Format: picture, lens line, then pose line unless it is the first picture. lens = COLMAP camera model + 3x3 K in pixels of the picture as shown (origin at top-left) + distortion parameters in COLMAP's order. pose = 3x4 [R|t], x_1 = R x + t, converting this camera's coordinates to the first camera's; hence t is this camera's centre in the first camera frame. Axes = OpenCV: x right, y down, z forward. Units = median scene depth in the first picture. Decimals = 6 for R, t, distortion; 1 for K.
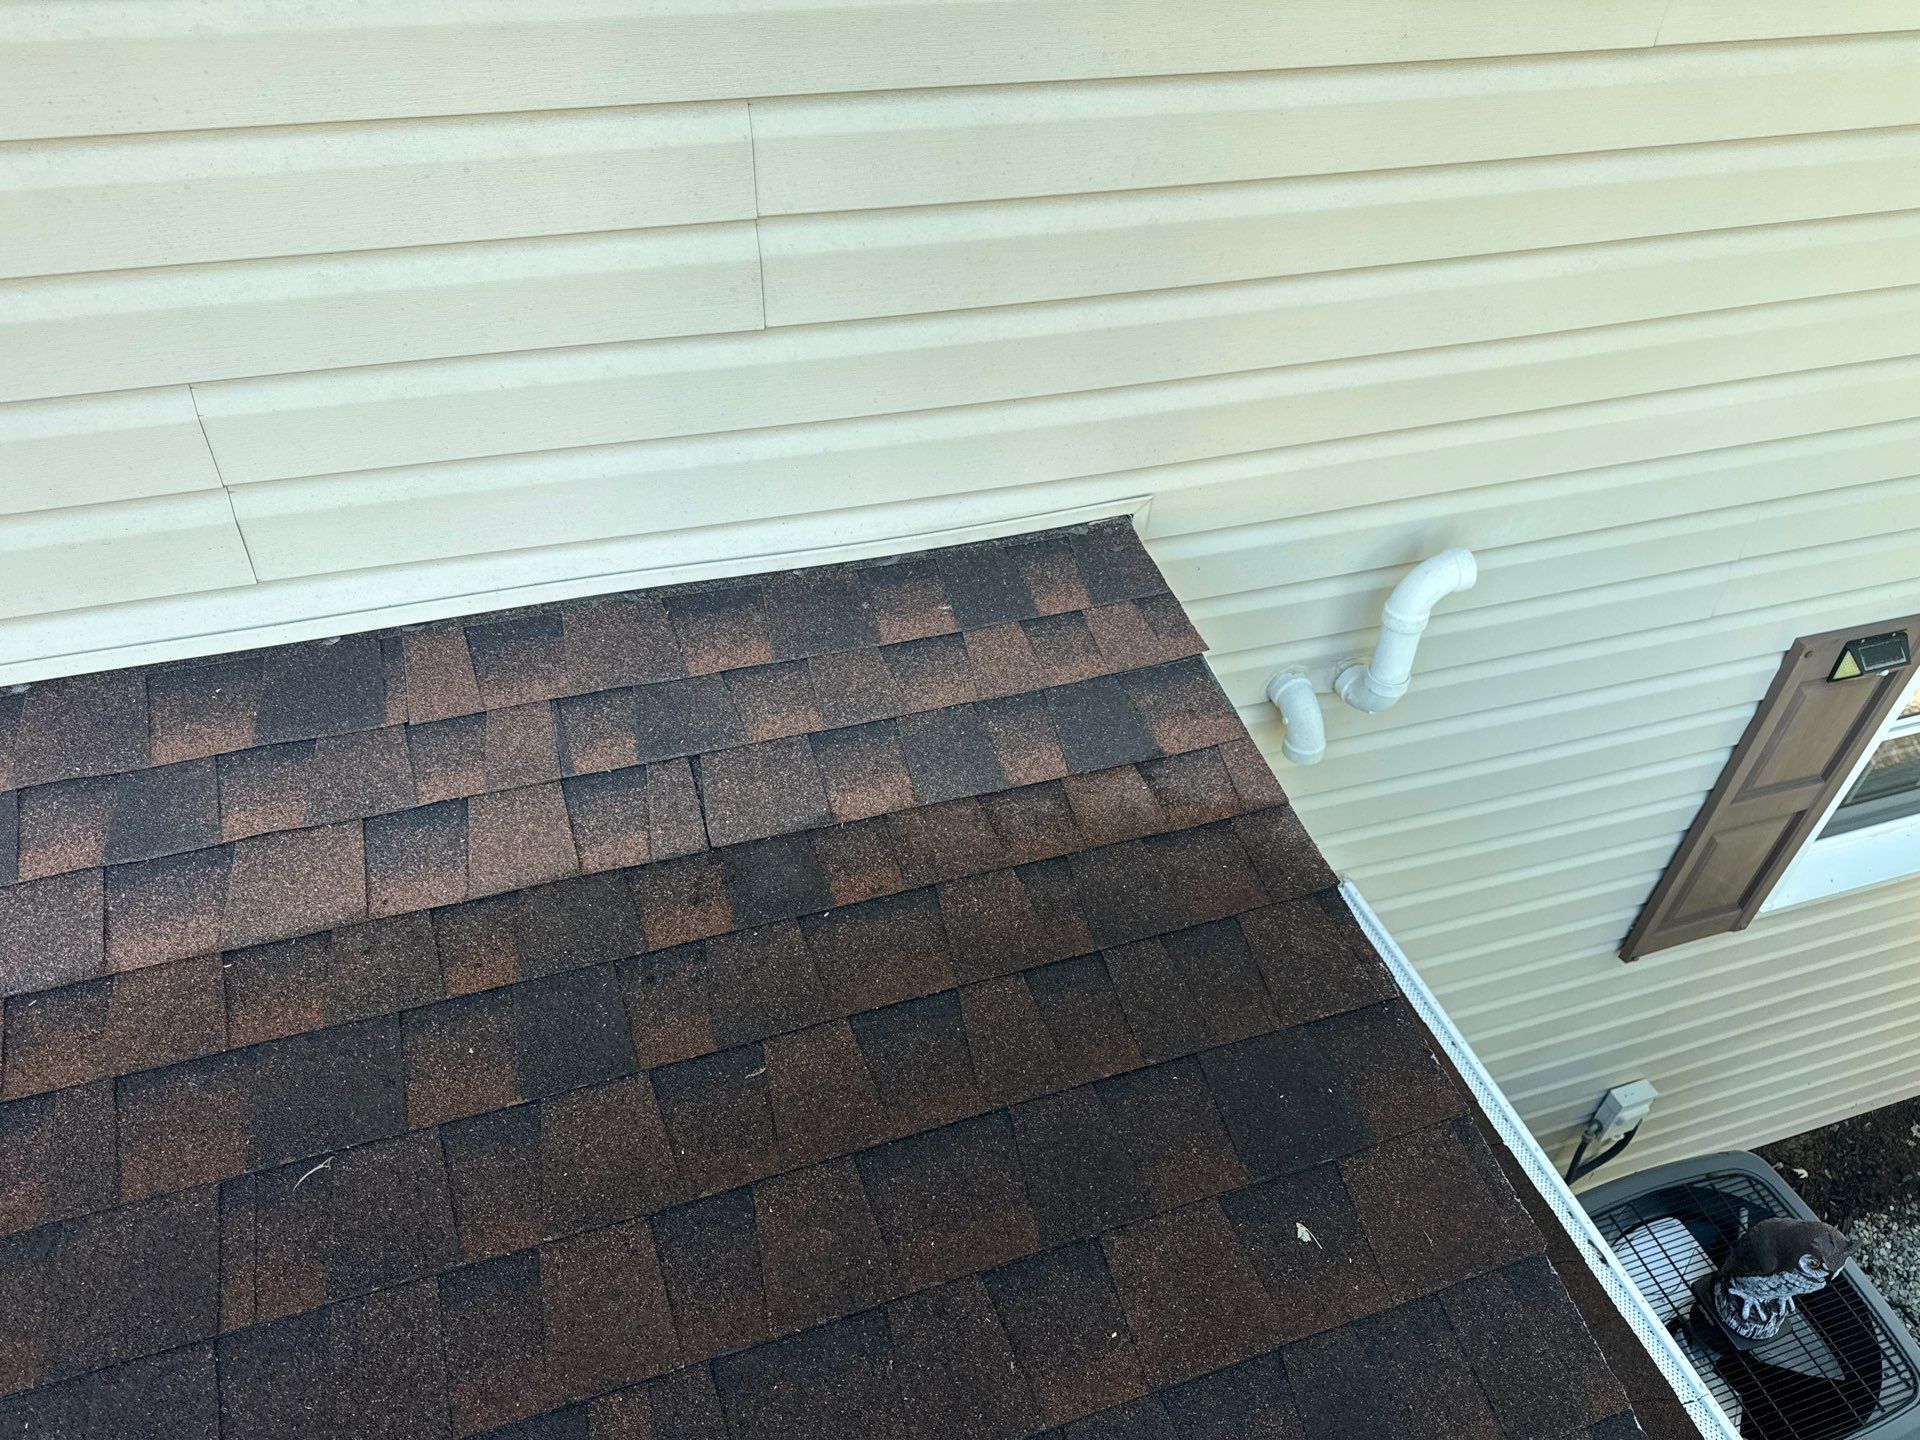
lens RADIAL K [[1365.0, 0, 959.5], [0, 1365.0, 723.0], [0, 0, 1]] dist [0.003692, -0.003204]
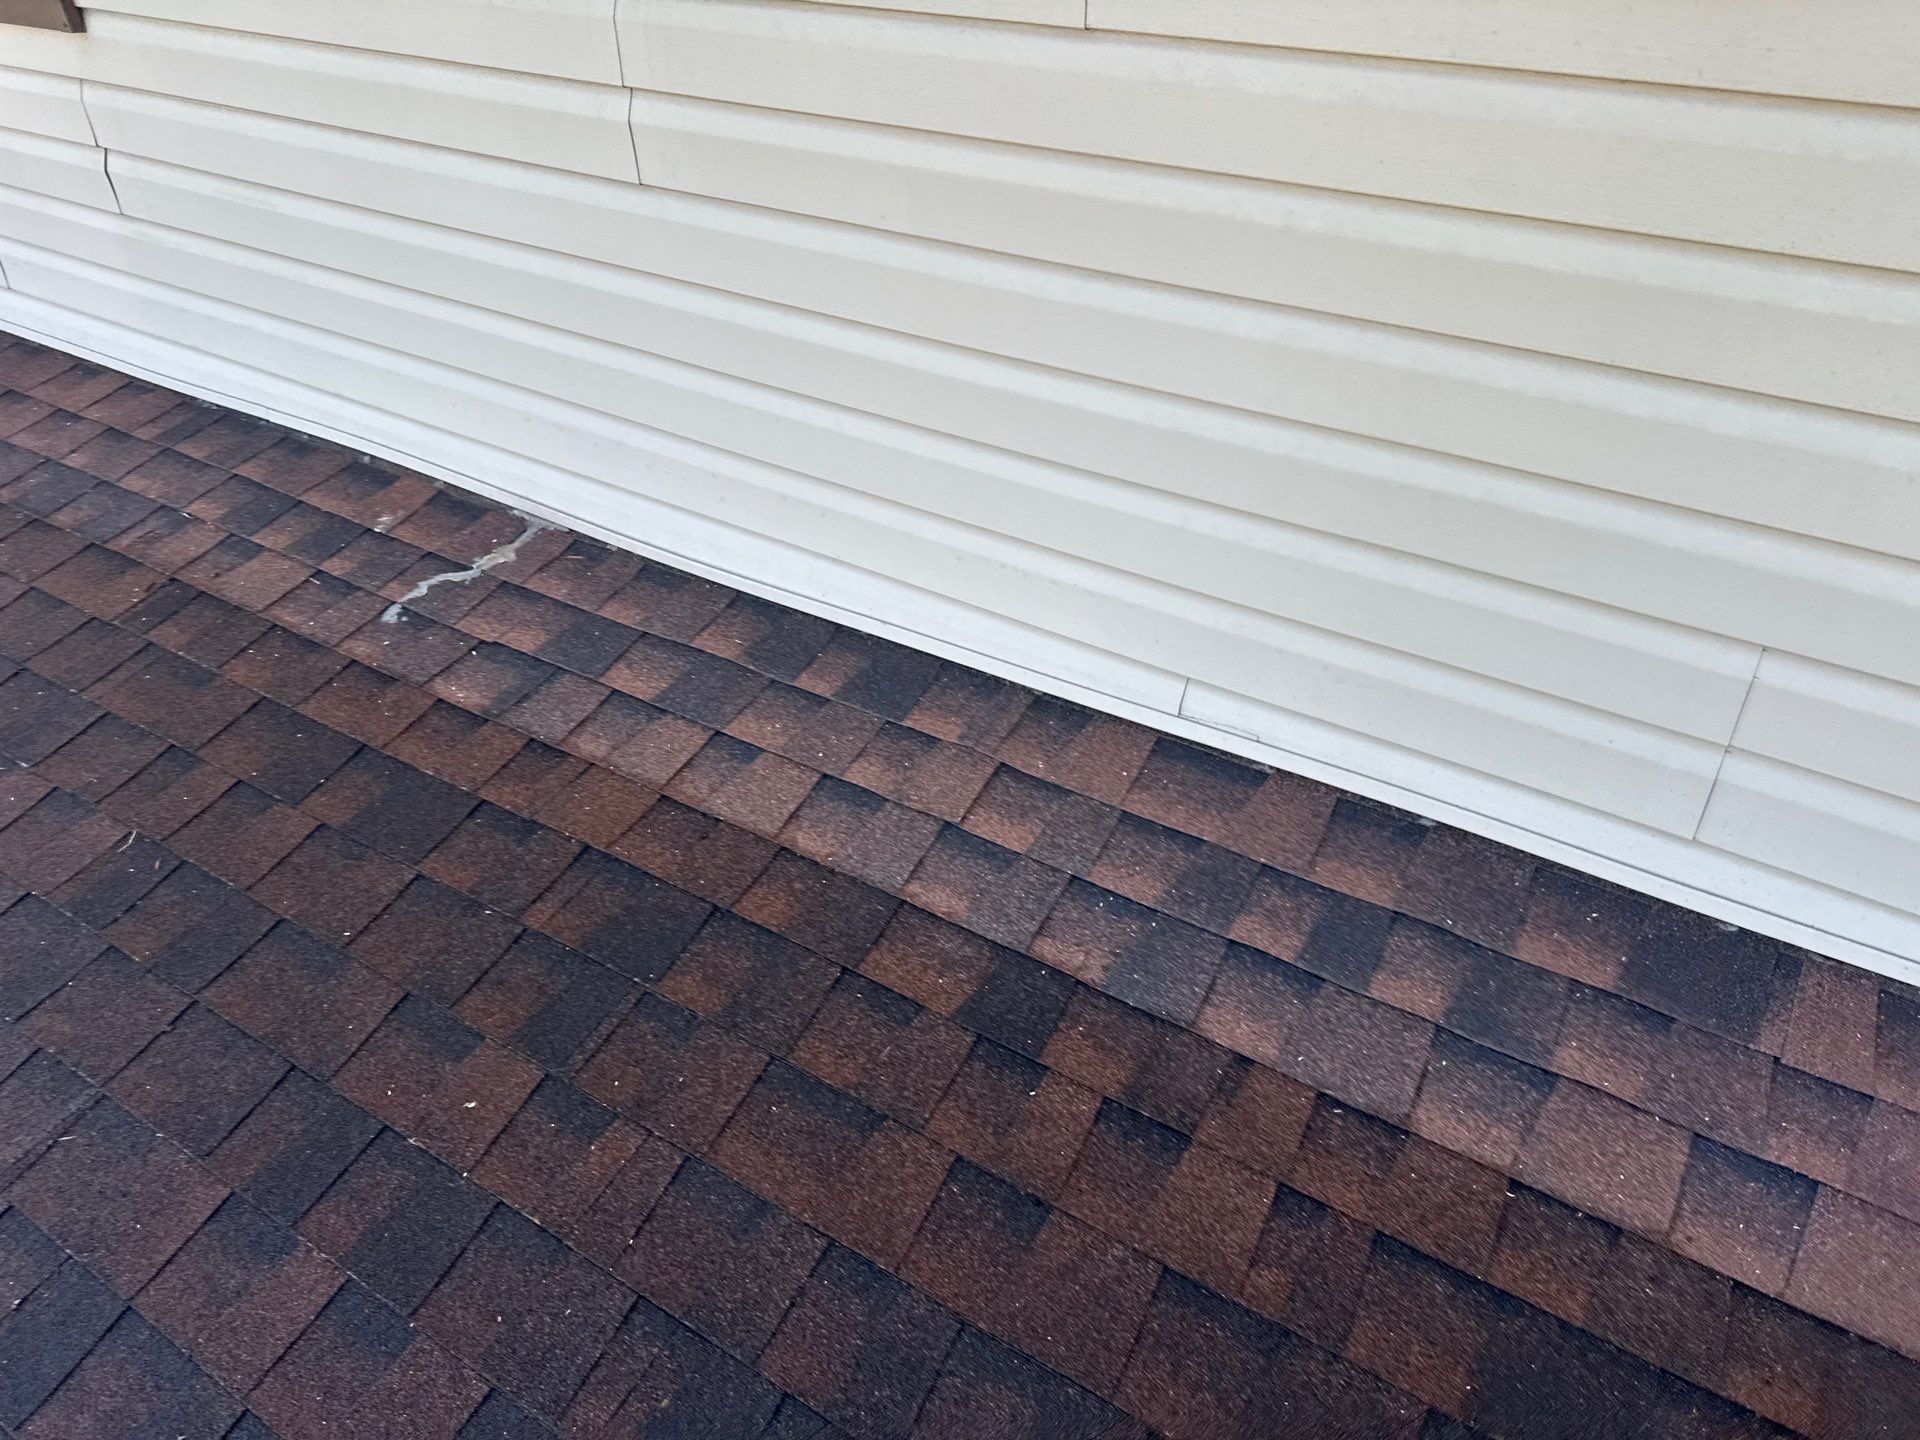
lens RADIAL K [[1365.0, 0, 959.7], [0, 1365.0, 717.5], [0, 0, 1]] dist [0.003692, -0.003204]
pose [[0.614963, 0.412459, -0.672084, -0.245550], [-0.491623, 0.866921, 0.082191, -0.003618], [0.616545, 0.279867, 0.735899, -0.048319]]
